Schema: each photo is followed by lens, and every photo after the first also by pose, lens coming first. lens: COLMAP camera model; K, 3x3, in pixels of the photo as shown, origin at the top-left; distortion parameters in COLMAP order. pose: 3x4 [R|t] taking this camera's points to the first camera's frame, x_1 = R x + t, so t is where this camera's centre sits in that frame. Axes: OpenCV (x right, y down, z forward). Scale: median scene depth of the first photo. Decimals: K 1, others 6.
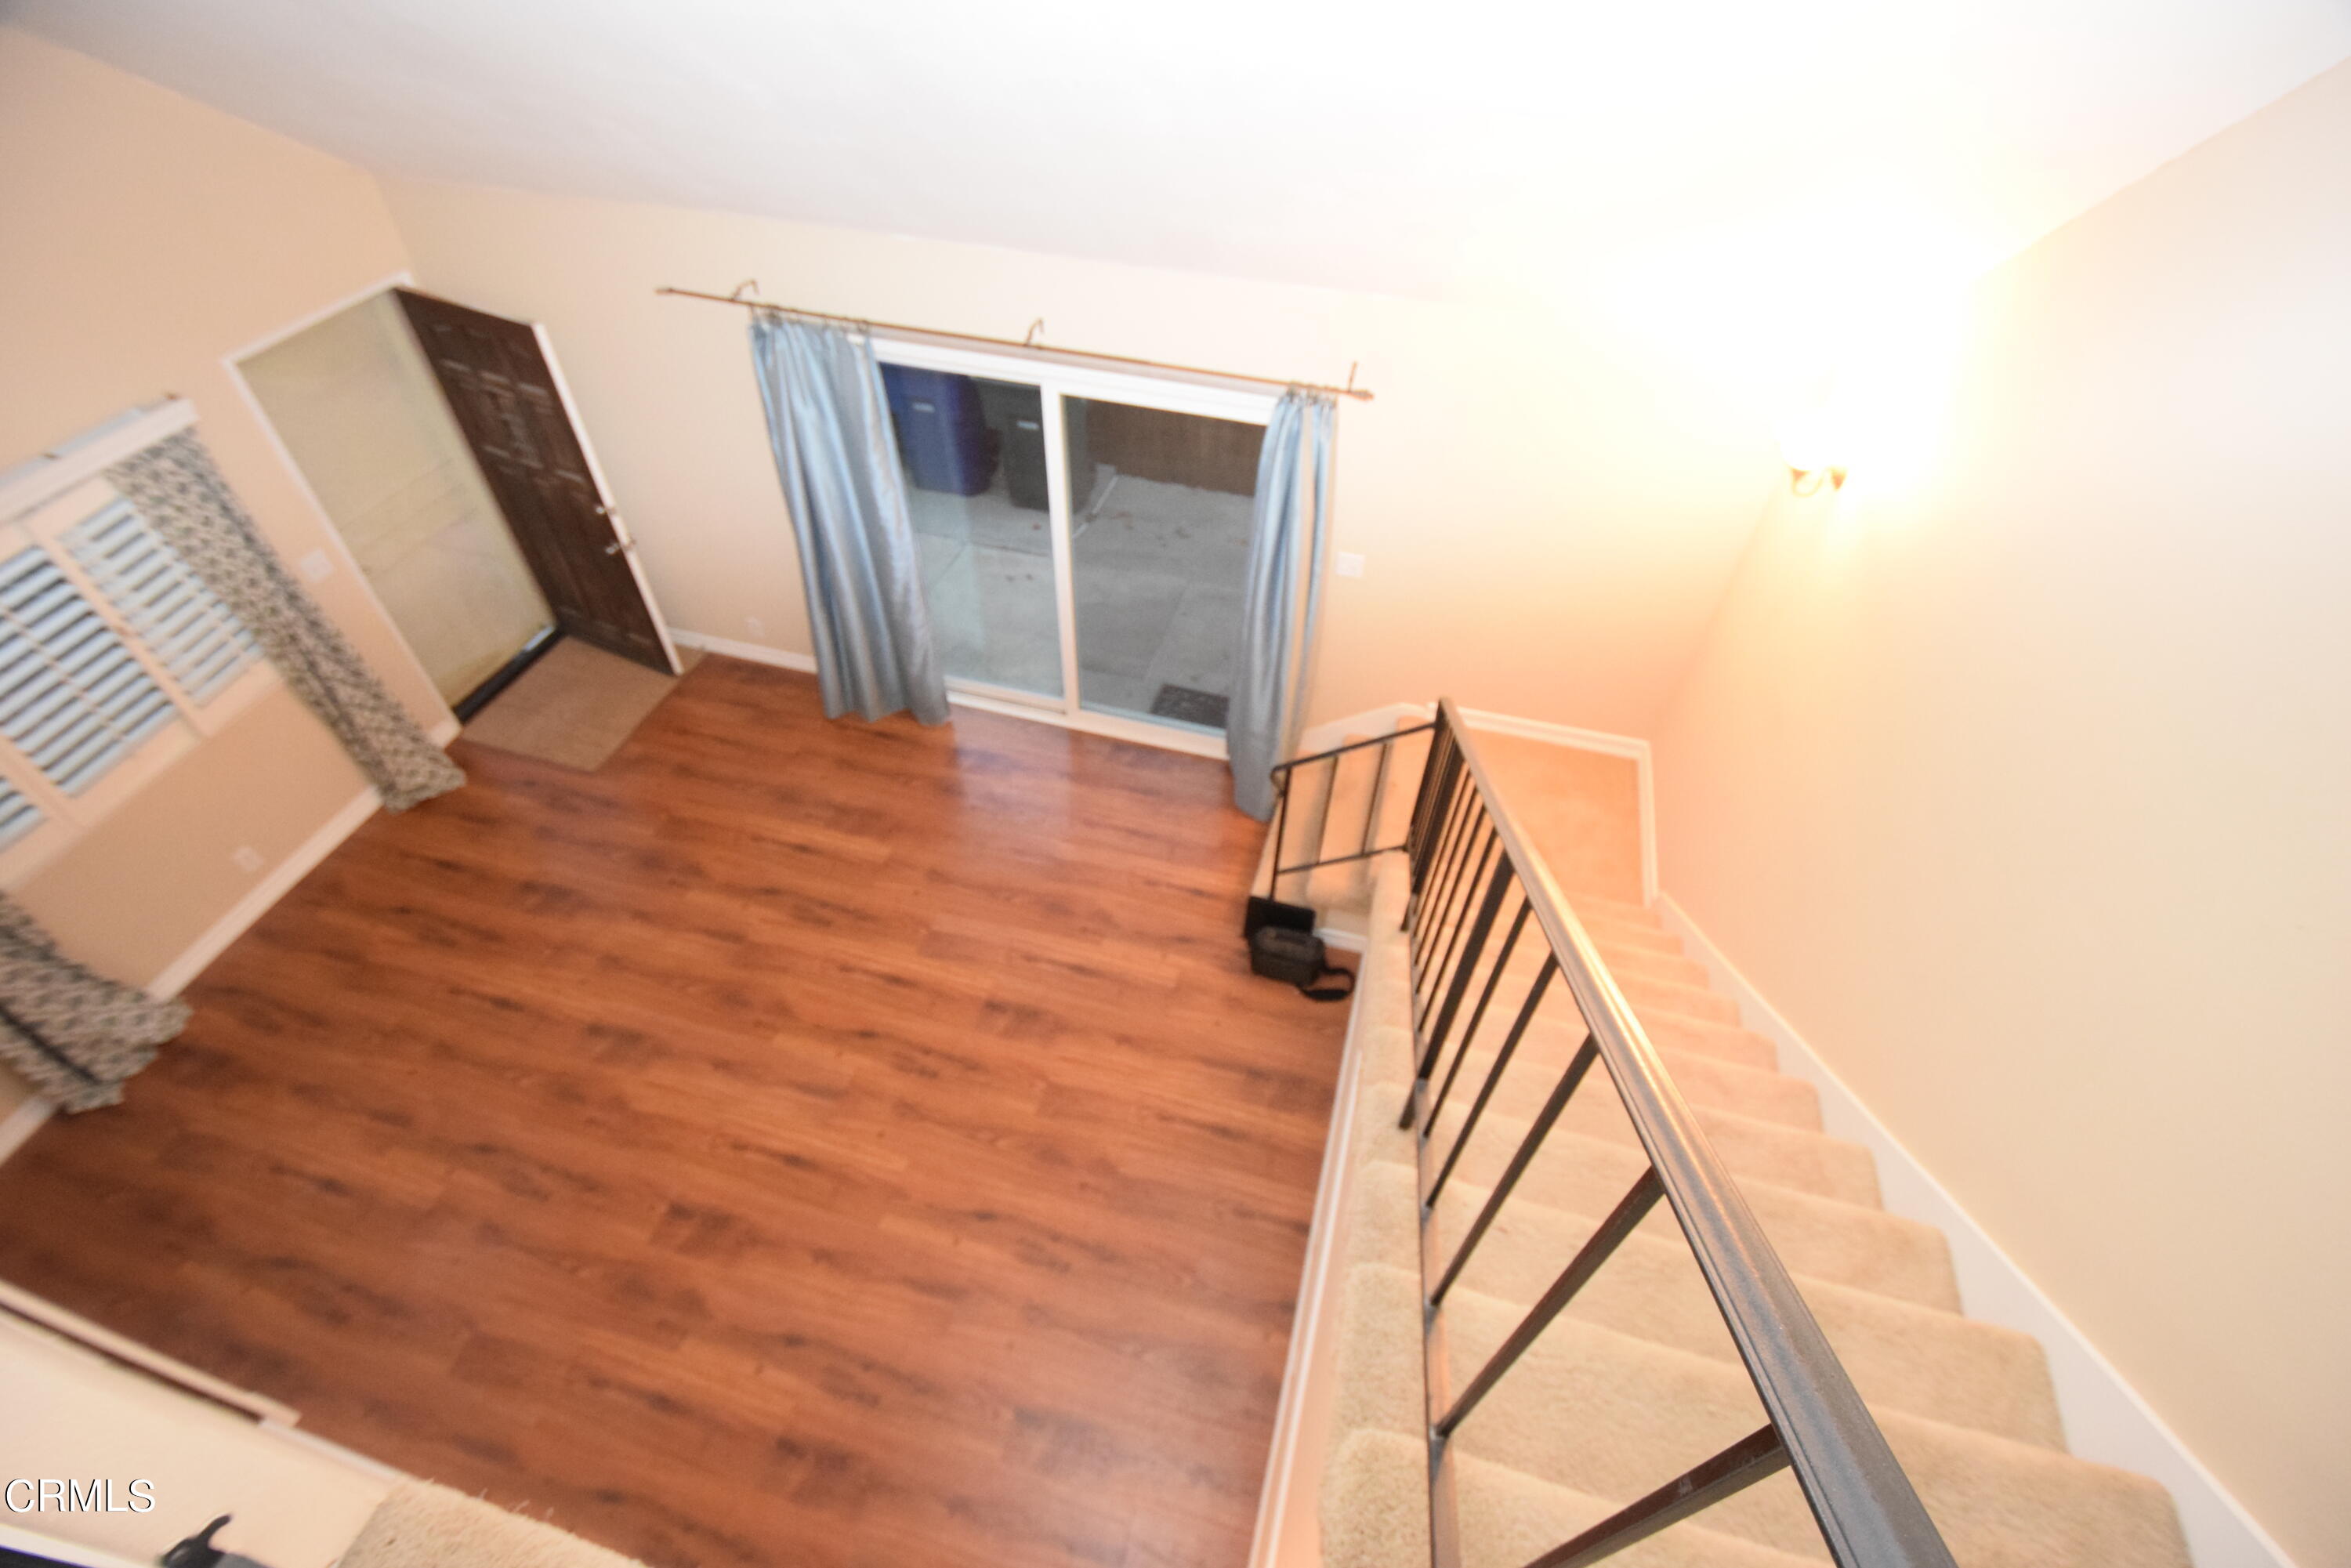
lens RADIAL K [[1034.2, 0, 1178.5], [0, 1034.2, 778.4], [0, 0, 1]] dist [0.006176, -0.013501]
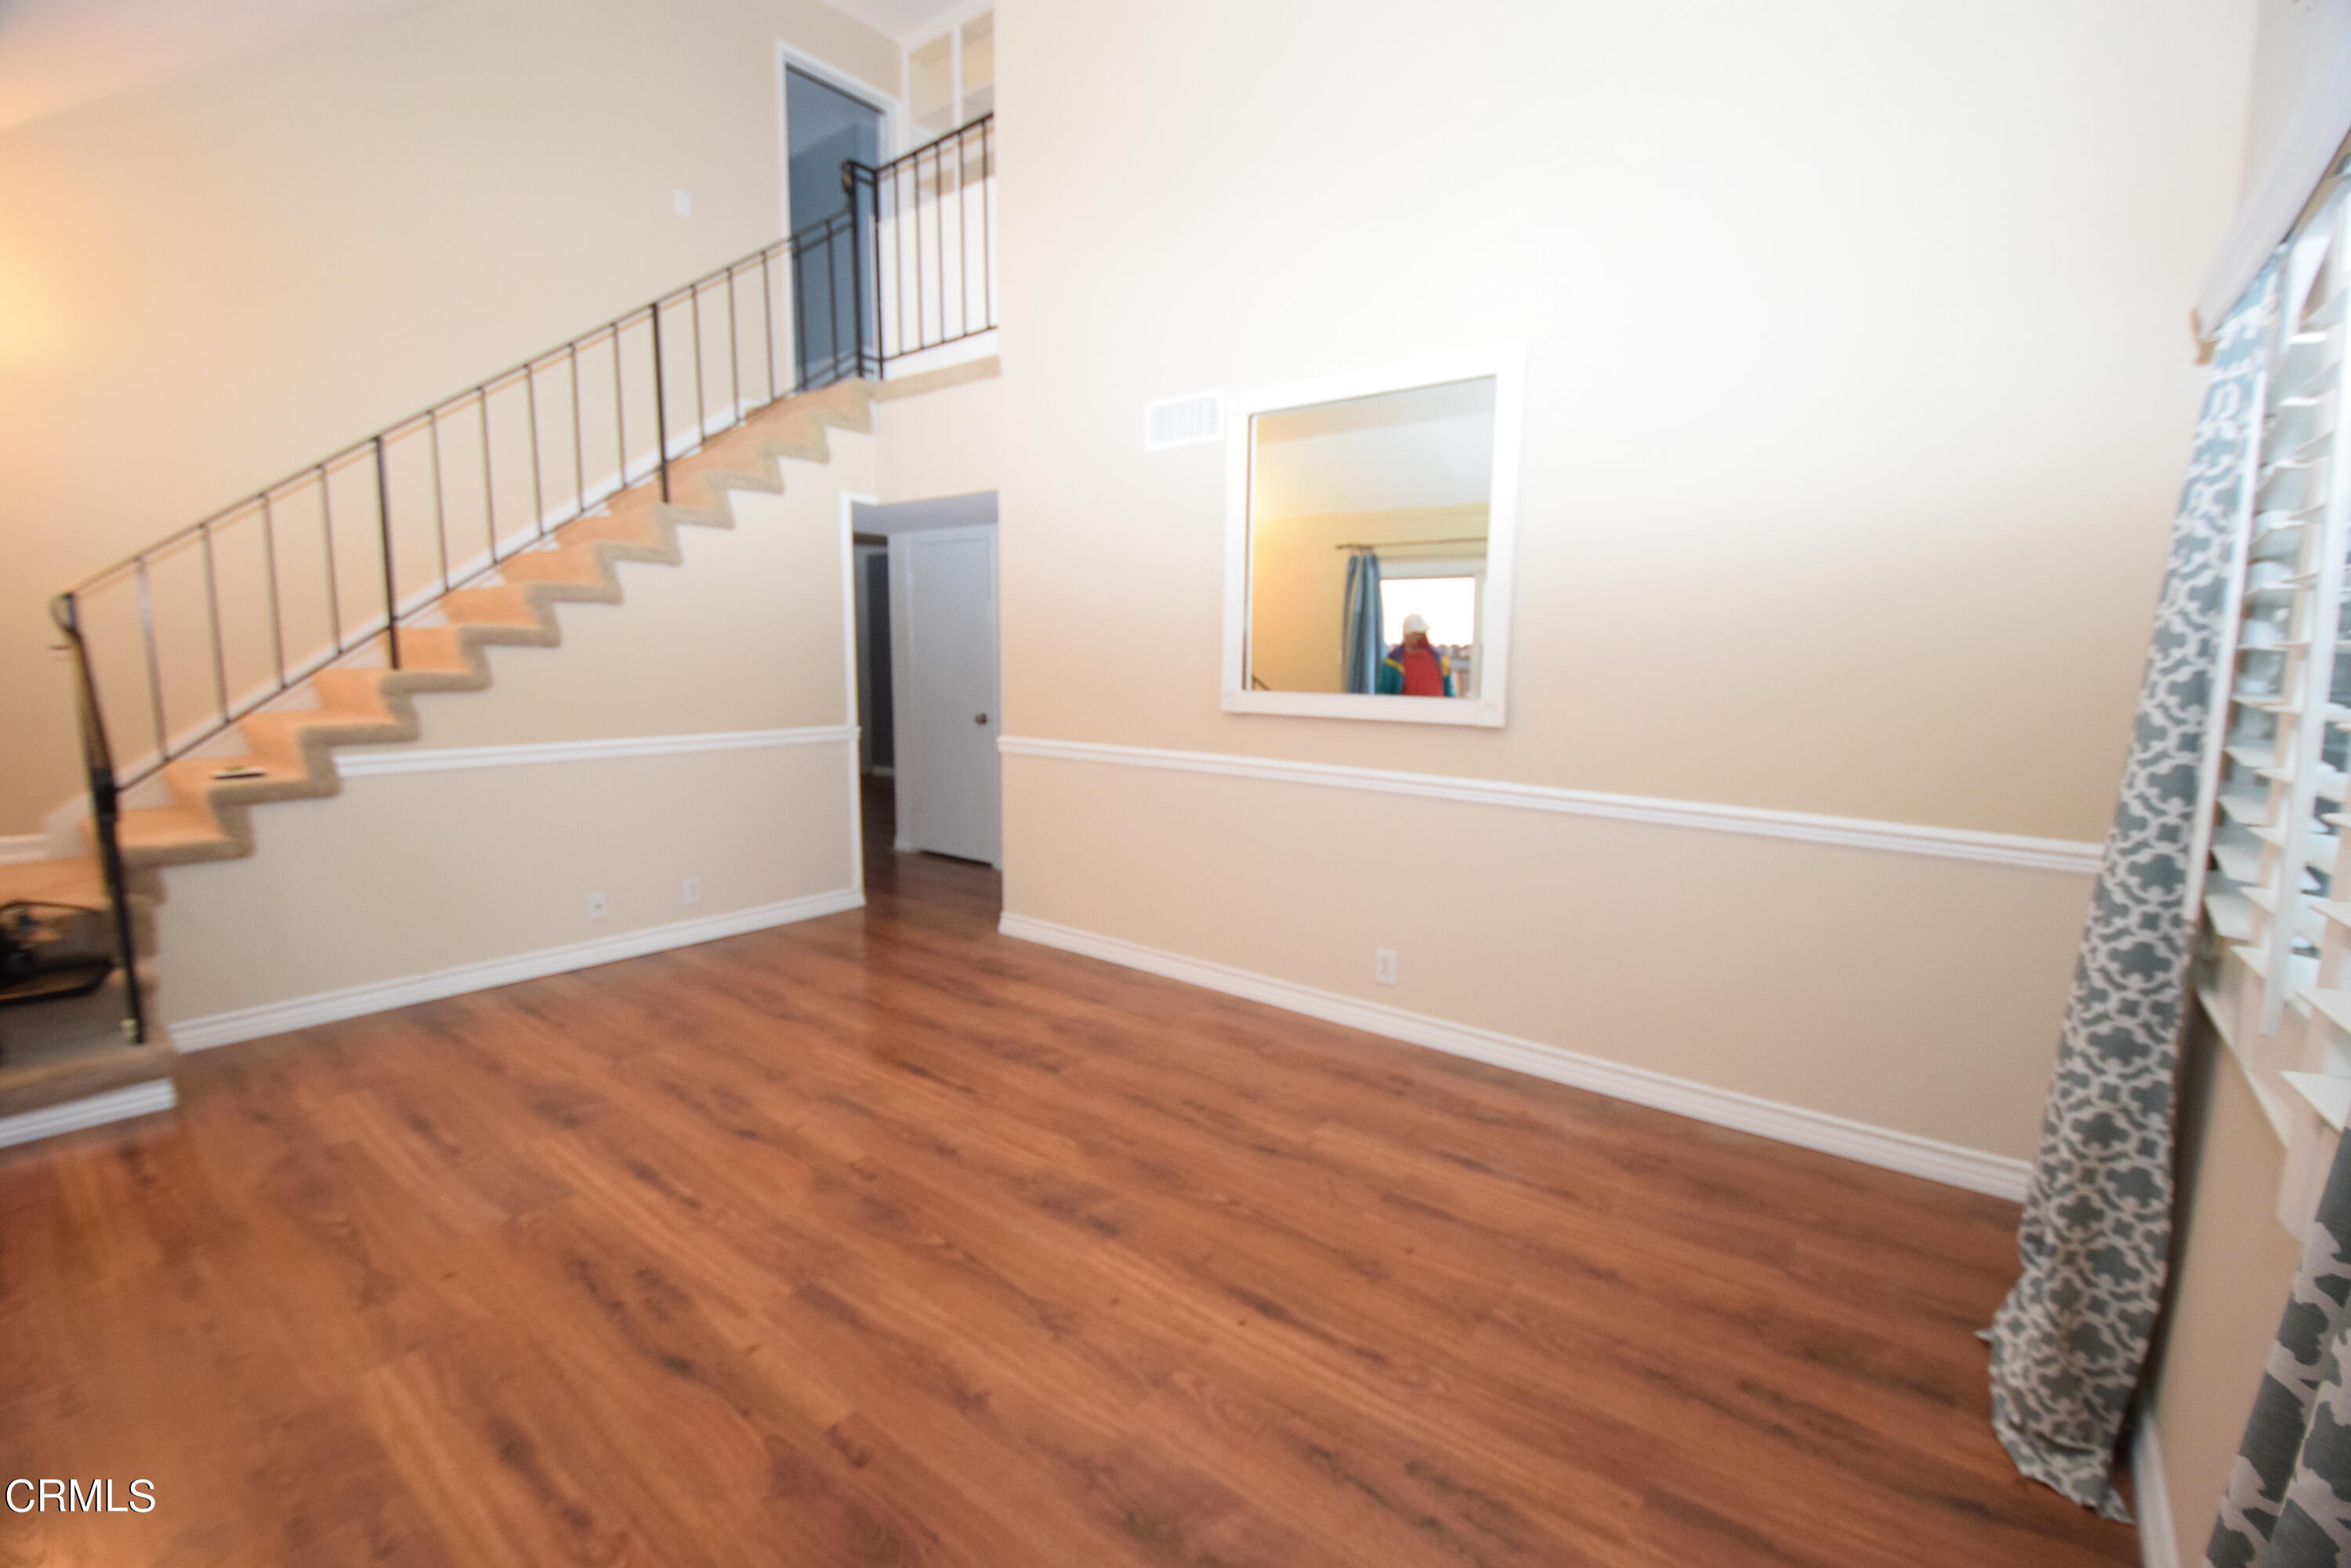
lens RADIAL K [[1034.2, 0, 1179.8], [0, 1034.2, 771.2], [0, 0, 1]] dist [0.006176, -0.013501]
pose [[-0.916139, -0.079639, 0.392870, -0.781485], [0.266716, 0.610541, 0.745723, -0.307838], [-0.299252, 0.787970, -0.538100, 1.068791]]
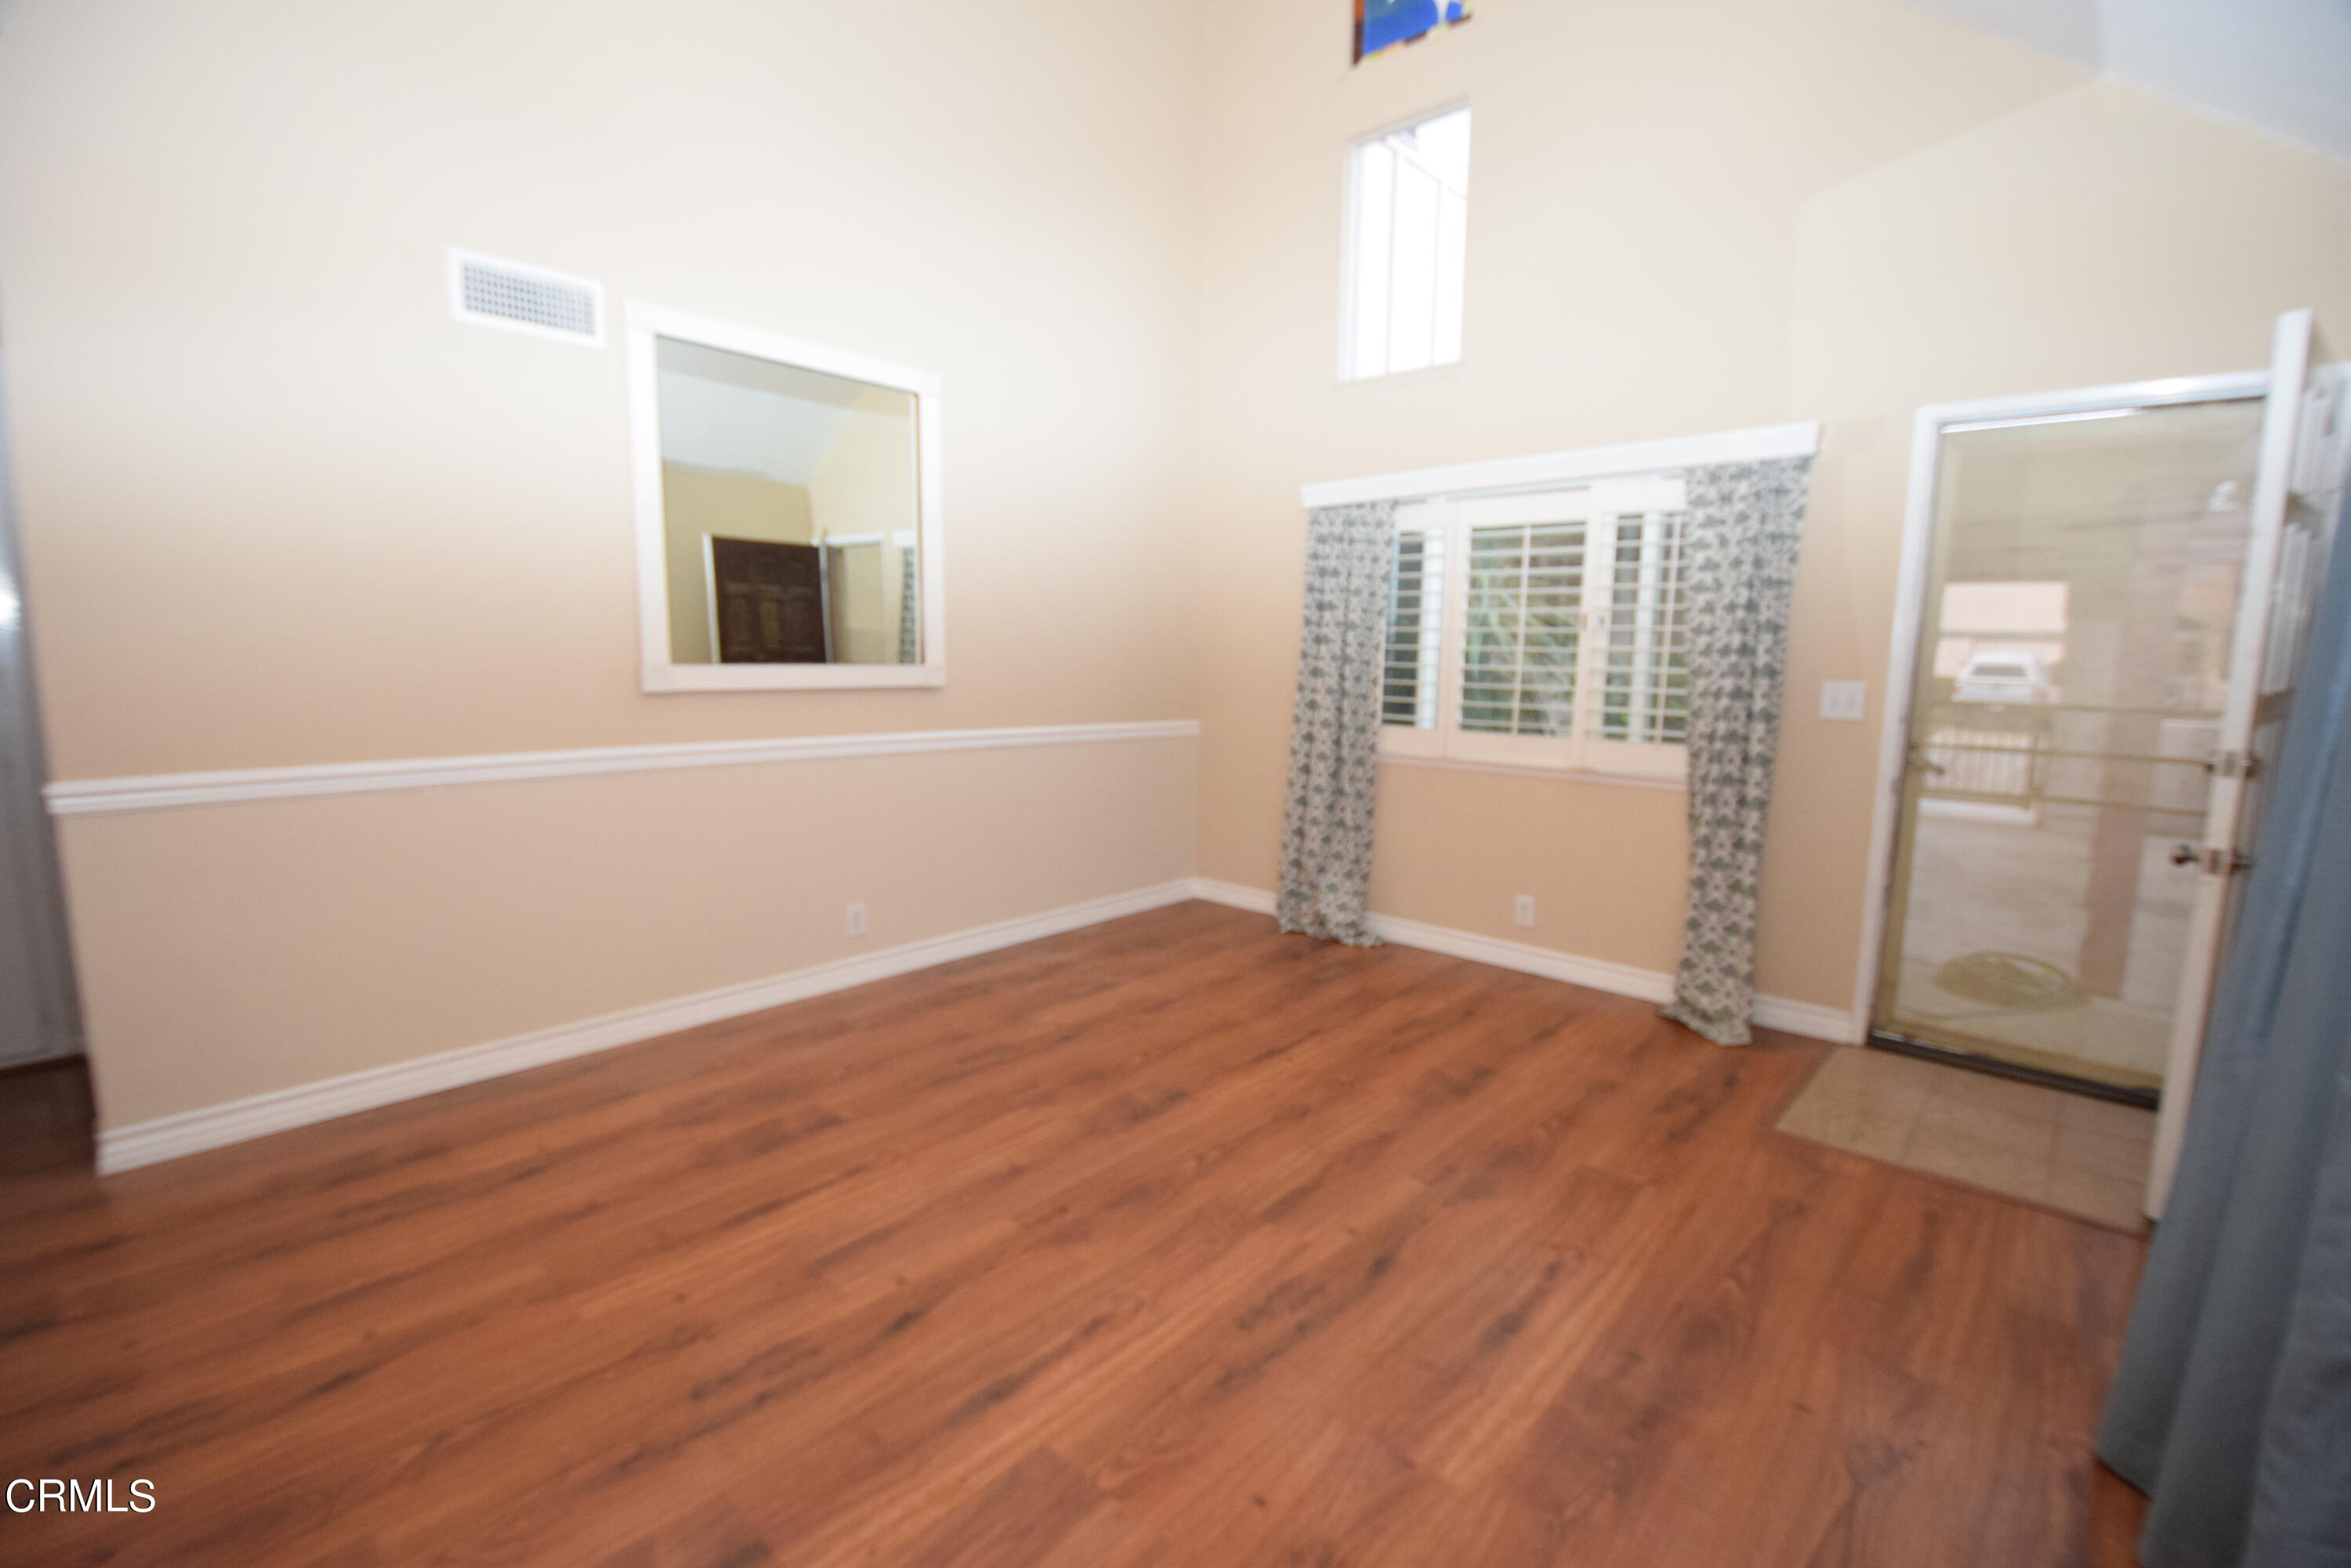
lens RADIAL K [[1034.2, 0, 1180.8], [0, 1034.2, 778.0], [0, 0, 1]] dist [0.006176, -0.013501]
pose [[-0.446379, 0.079402, -0.891314, 0.025872], [-0.661292, 0.641774, 0.388354, -0.153702], [0.602859, 0.762772, -0.233966, 0.977494]]
